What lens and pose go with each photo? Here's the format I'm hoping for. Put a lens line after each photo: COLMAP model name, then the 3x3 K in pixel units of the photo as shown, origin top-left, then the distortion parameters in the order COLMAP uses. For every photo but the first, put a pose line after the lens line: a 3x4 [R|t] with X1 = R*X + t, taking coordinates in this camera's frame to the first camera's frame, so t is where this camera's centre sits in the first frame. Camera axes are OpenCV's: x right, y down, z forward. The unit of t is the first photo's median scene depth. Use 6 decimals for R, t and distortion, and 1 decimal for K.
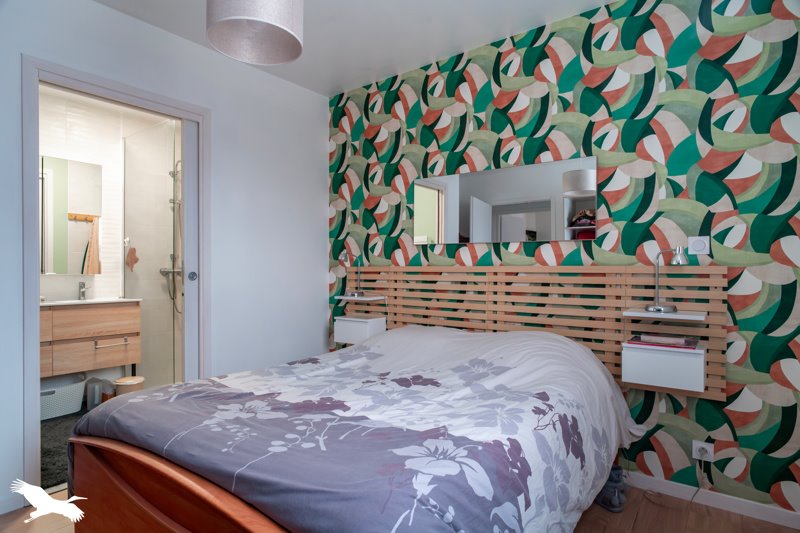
lens RADIAL K [[450.7, 0, 402.1], [0, 450.7, 266.0], [0, 0, 1]] dist [-0.018166, 0.002173]
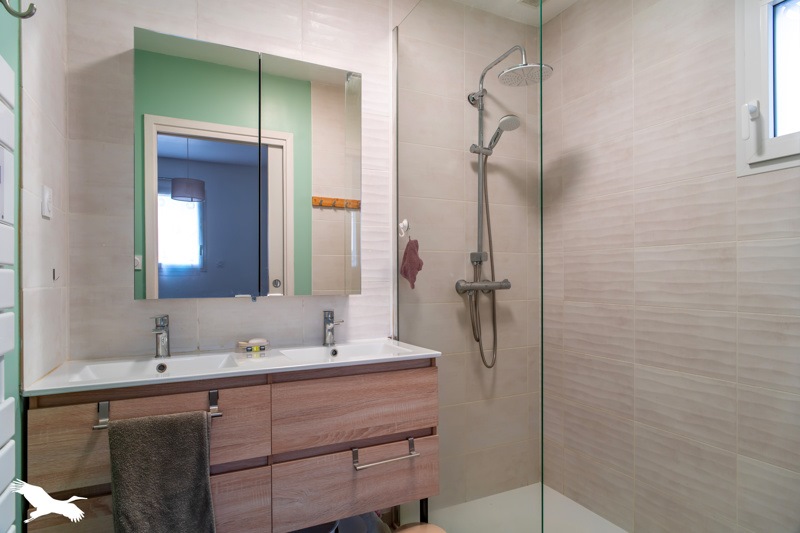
lens RADIAL K [[450.7, 0, 402.1], [0, 450.7, 266.0], [0, 0, 1]] dist [-0.018166, 0.002173]
pose [[0.894508, -0.006403, -0.447006, -0.407634], [0.004520, 0.999976, -0.005279, -0.010147], [0.447029, 0.002701, 0.894515, 0.572157]]
